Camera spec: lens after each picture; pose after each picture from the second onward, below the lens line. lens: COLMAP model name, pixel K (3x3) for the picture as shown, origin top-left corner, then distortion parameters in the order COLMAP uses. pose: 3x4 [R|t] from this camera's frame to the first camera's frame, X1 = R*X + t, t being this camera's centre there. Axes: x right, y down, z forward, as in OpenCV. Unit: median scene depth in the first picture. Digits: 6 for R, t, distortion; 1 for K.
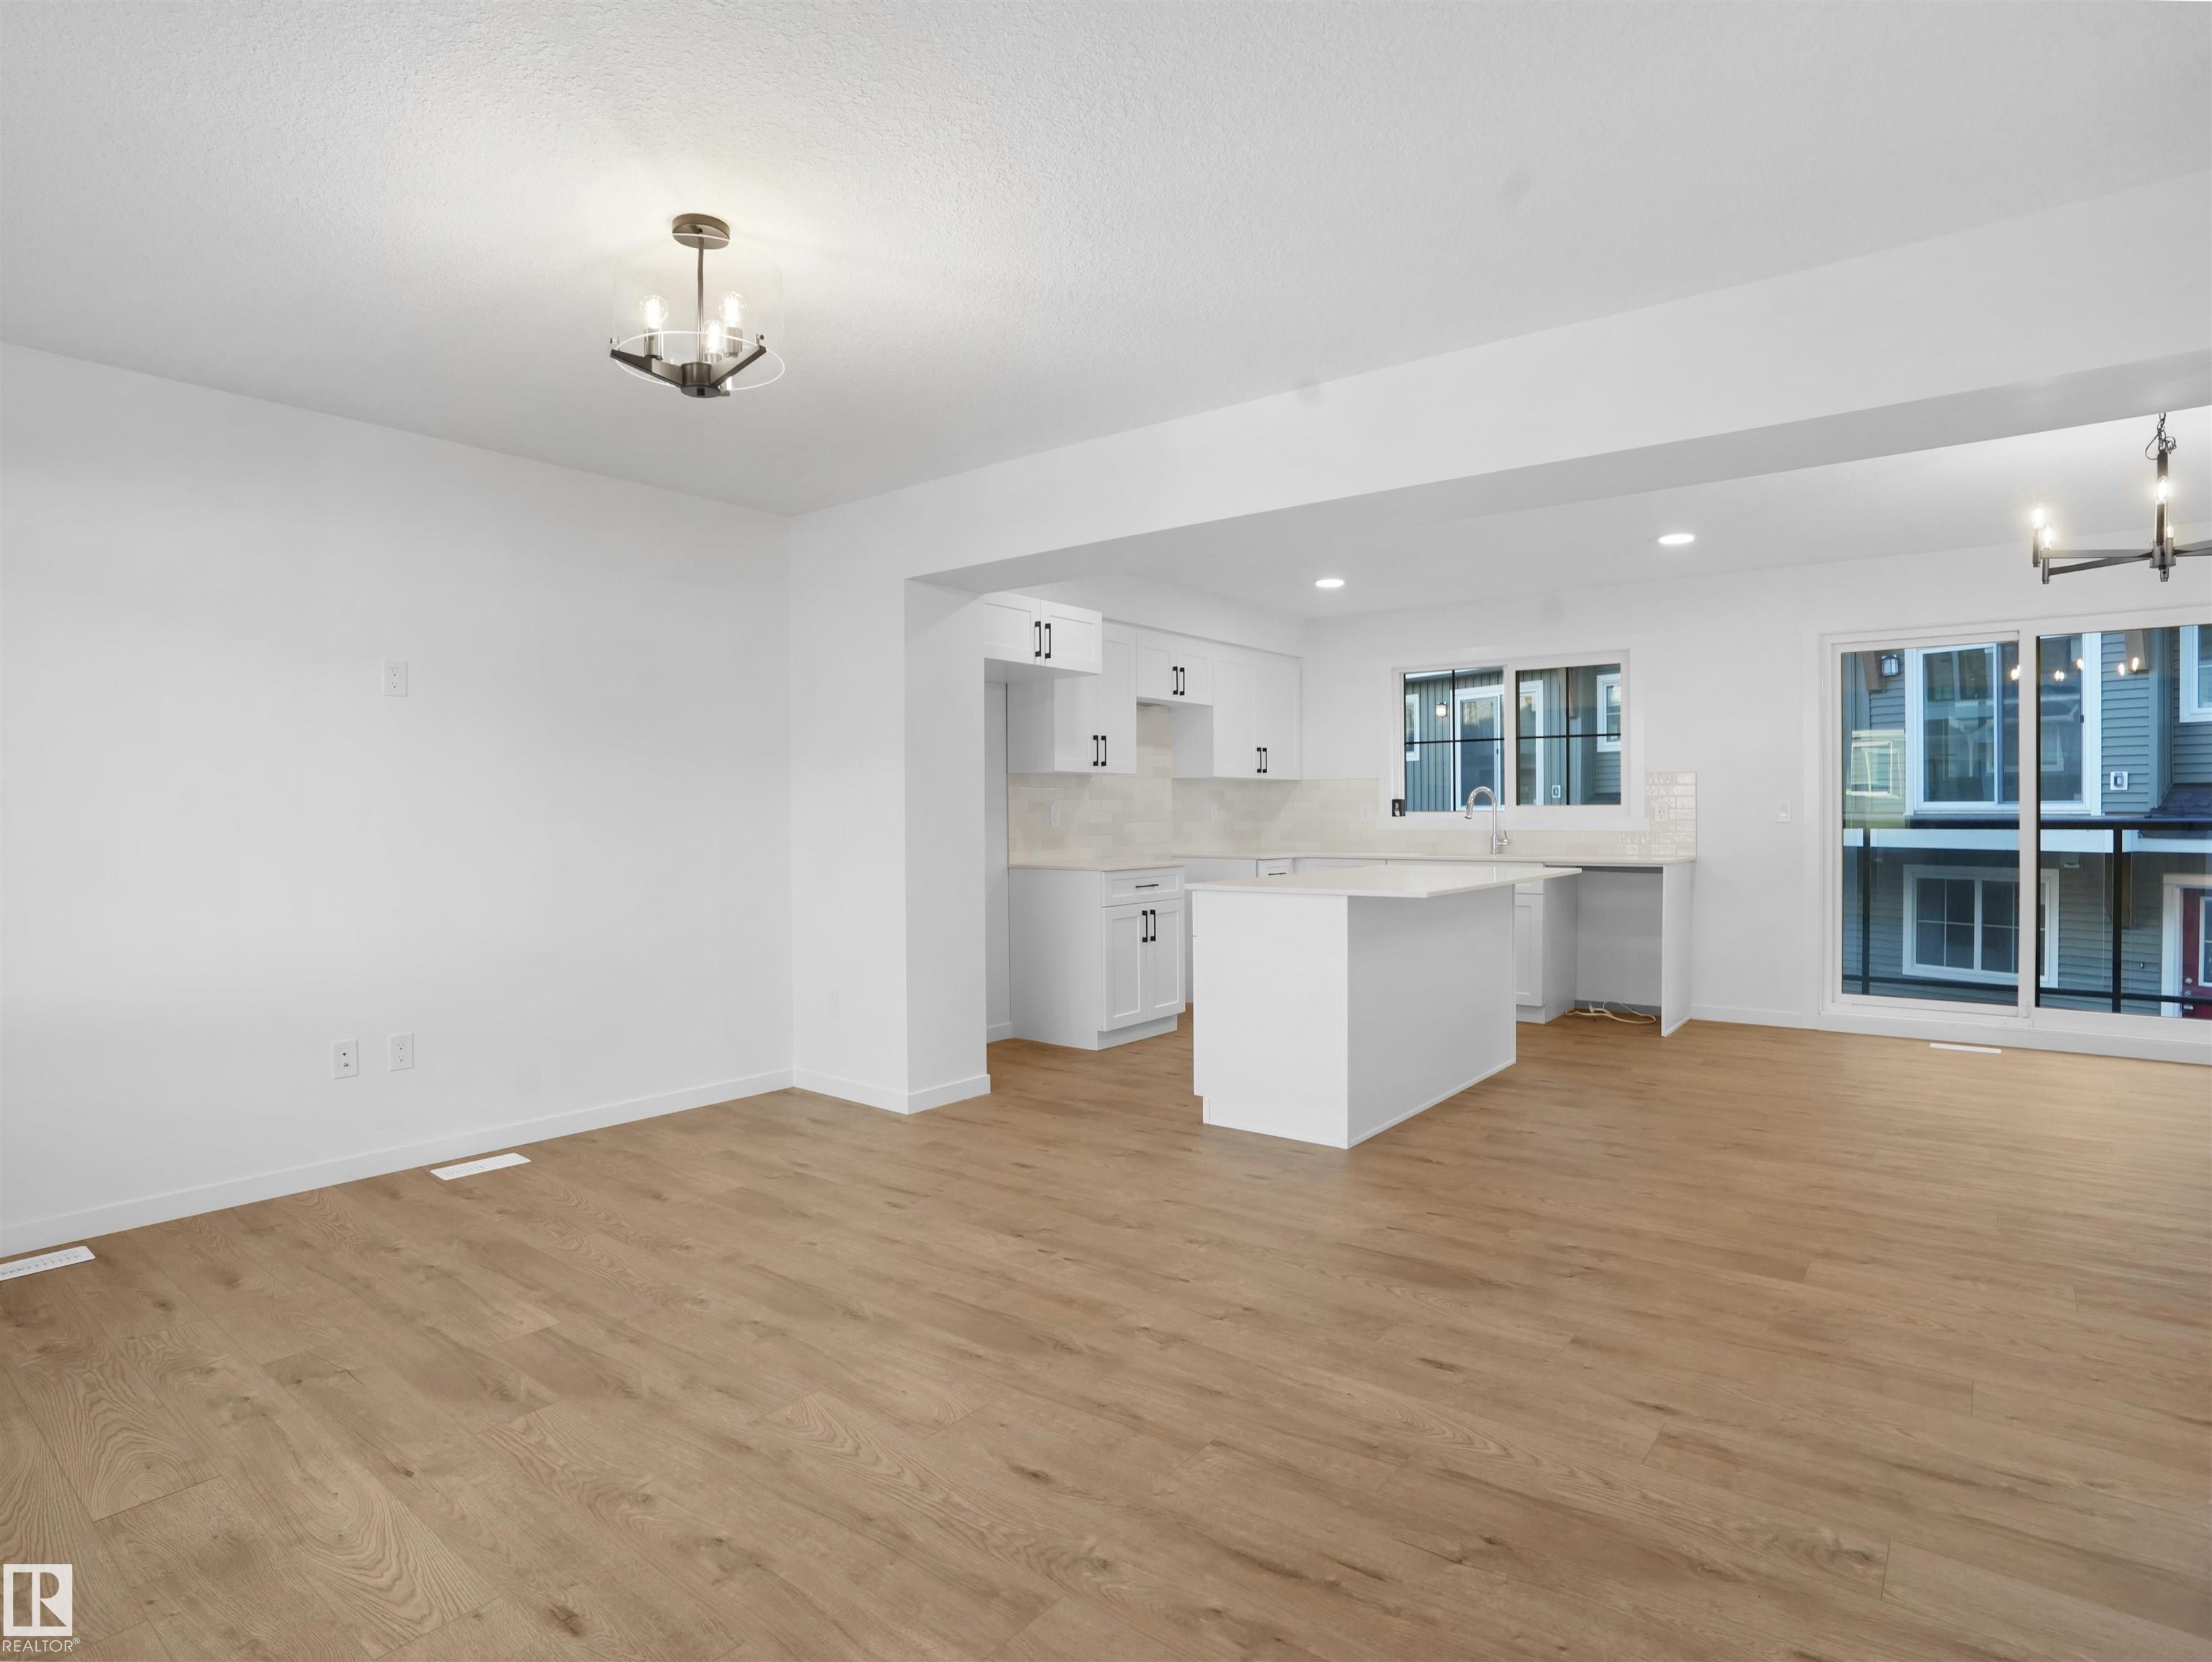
lens RADIAL K [[1159.2, 0, 1100.8], [0, 1159.2, 826.5], [0, 0, 1]] dist [-0.089438, 0.035484]
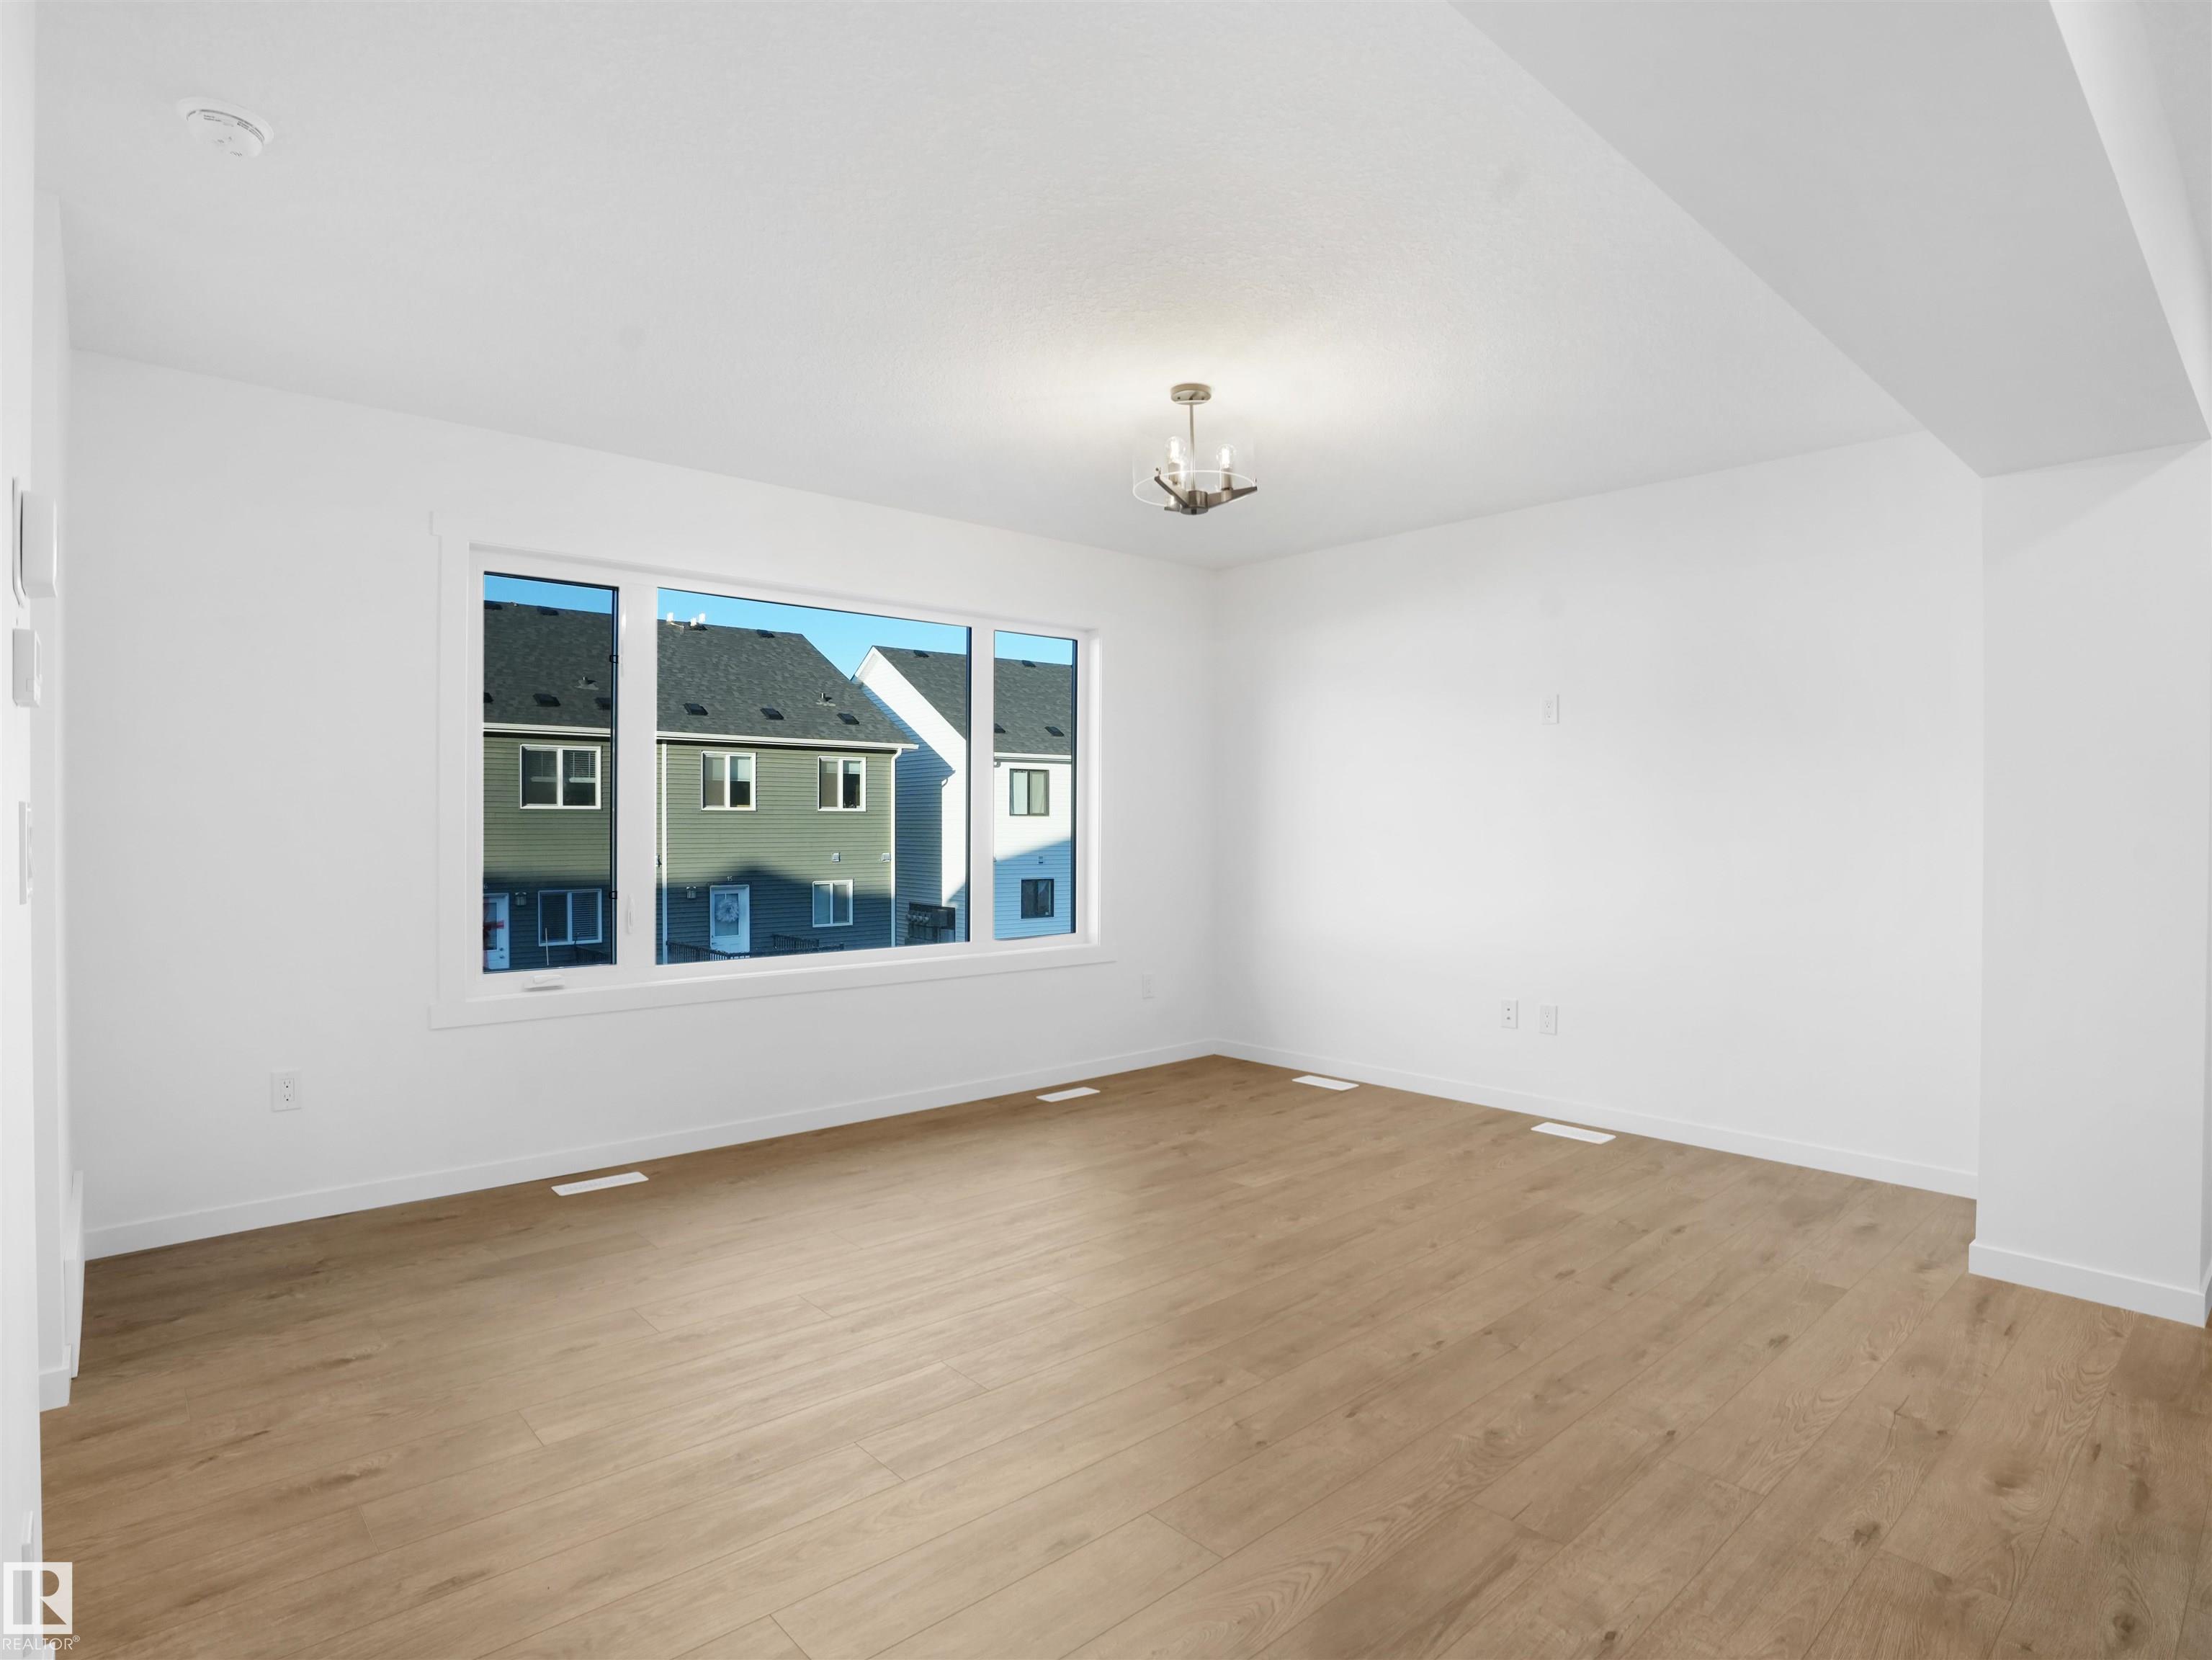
lens RADIAL K [[1163.4, 0, 1111.4], [0, 1163.4, 815.6], [0, 0, 1]] dist [-0.089449, 0.037820]
pose [[-0.133951, 0.005135, -0.990975, 0.657145], [-0.020109, 0.999767, 0.007898, -0.017569], [0.990784, 0.020986, -0.133816, 0.696475]]
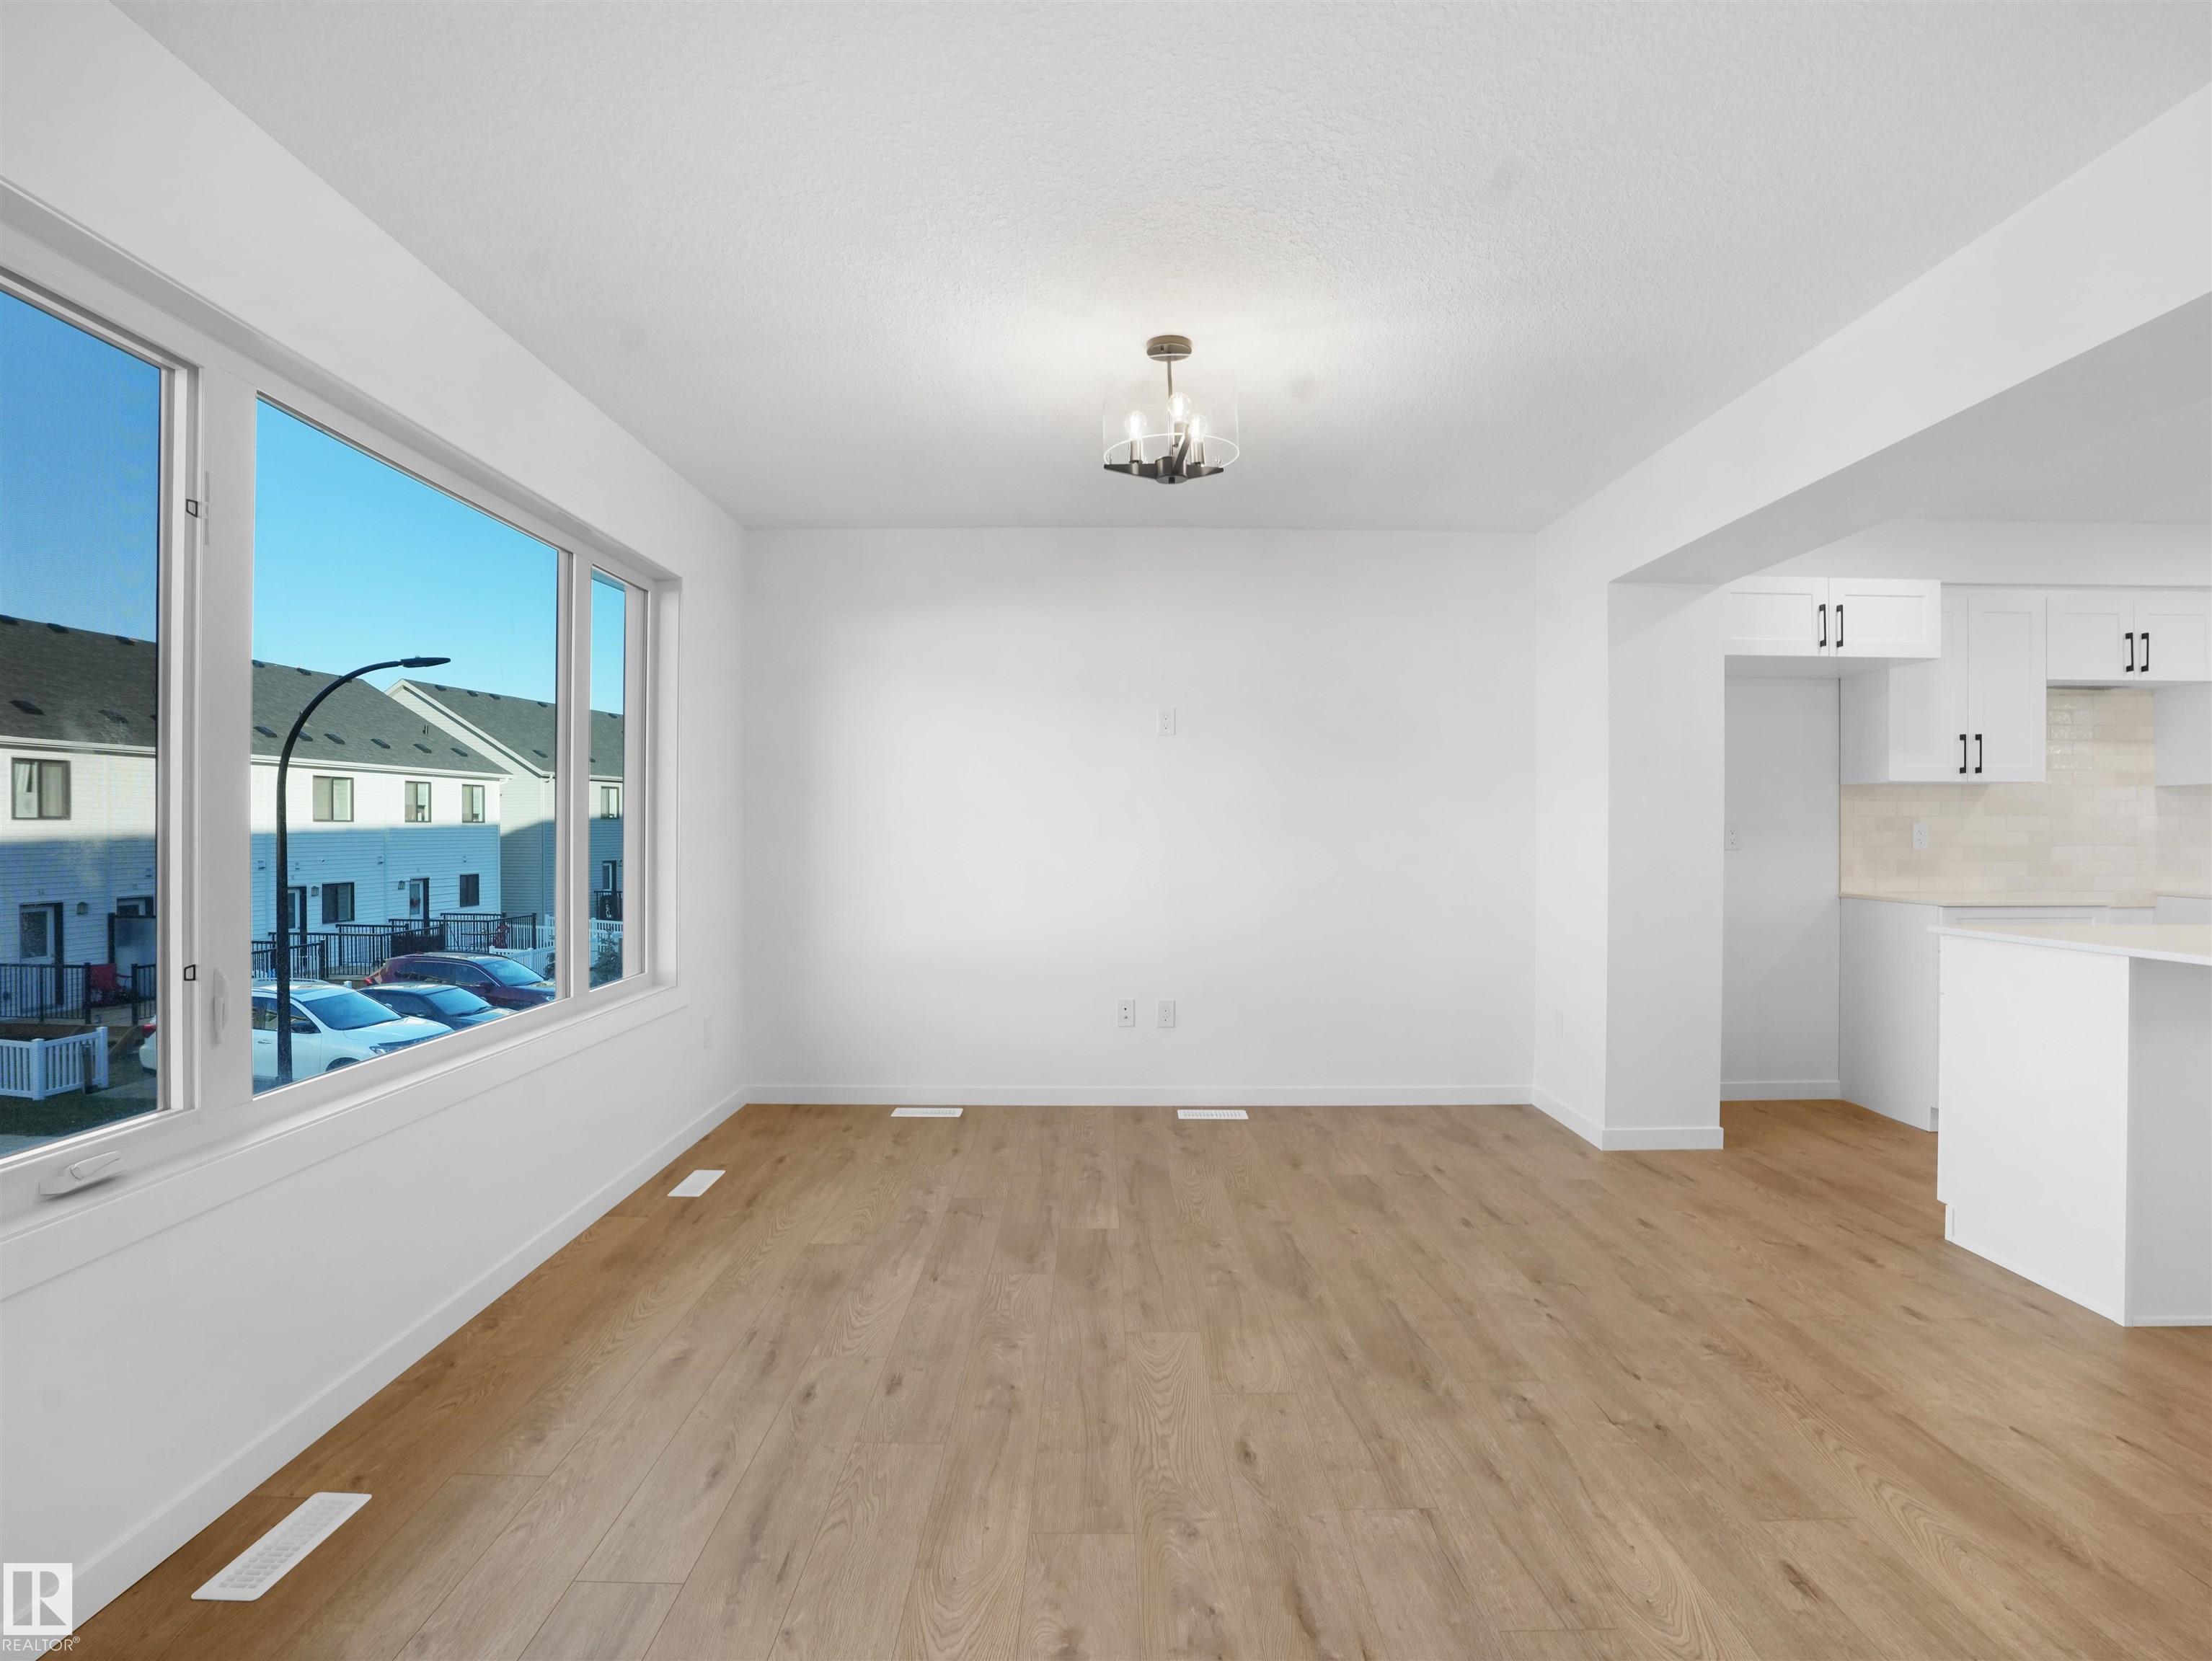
lens RADIAL K [[1159.1, 0, 1100.8], [0, 1159.1, 826.0], [0, 0, 1]] dist [-0.089438, 0.035484]
pose [[0.625561, 0.005703, -0.780154, 0.355891], [-0.016559, 0.999845, -0.005969, -0.003157], [0.780000, 0.016652, 0.625559, 0.115669]]
